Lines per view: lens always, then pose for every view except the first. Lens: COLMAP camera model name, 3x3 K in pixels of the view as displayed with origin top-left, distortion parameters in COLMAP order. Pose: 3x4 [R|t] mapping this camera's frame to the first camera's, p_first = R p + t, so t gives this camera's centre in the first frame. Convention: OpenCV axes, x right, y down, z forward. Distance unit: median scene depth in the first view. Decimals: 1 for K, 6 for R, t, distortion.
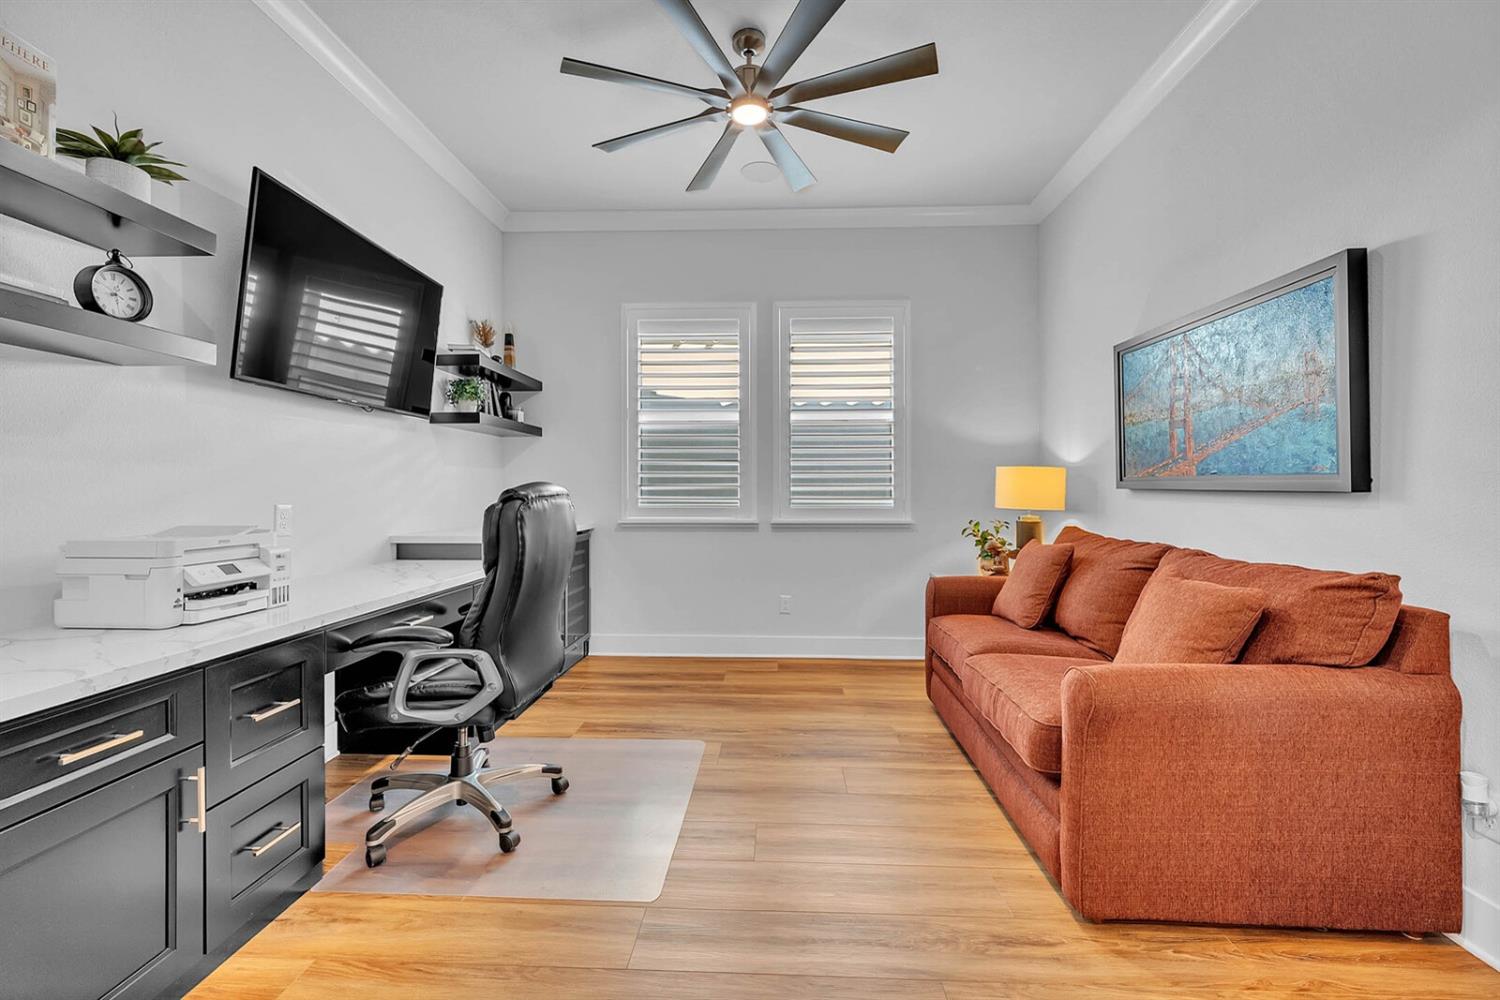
lens RADIAL K [[629.7, 0, 752.6], [0, 629.7, 494.8], [0, 0, 1]] dist [-0.002822, -0.000018]
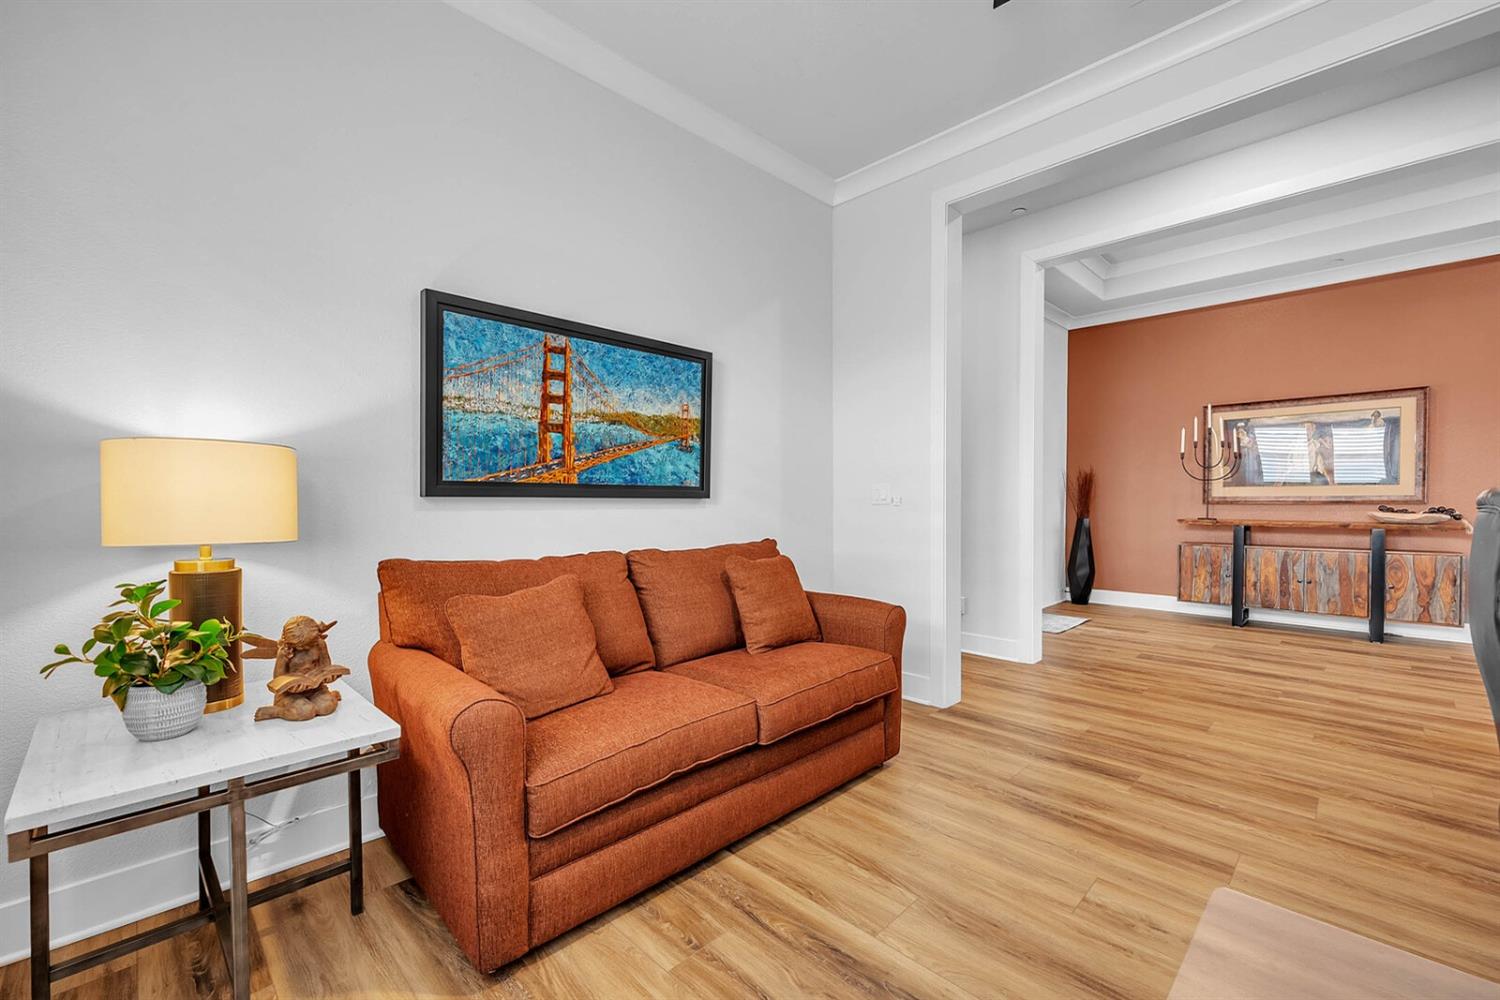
lens RADIAL K [[629.7, 0, 752.6], [0, 629.7, 494.8], [0, 0, 1]] dist [-0.002822, -0.000018]
pose [[-0.740328, -0.003166, 0.672239, -0.196781], [0.001681, 0.999977, 0.006561, -0.017899], [-0.672244, 0.005987, -0.740305, 1.569148]]
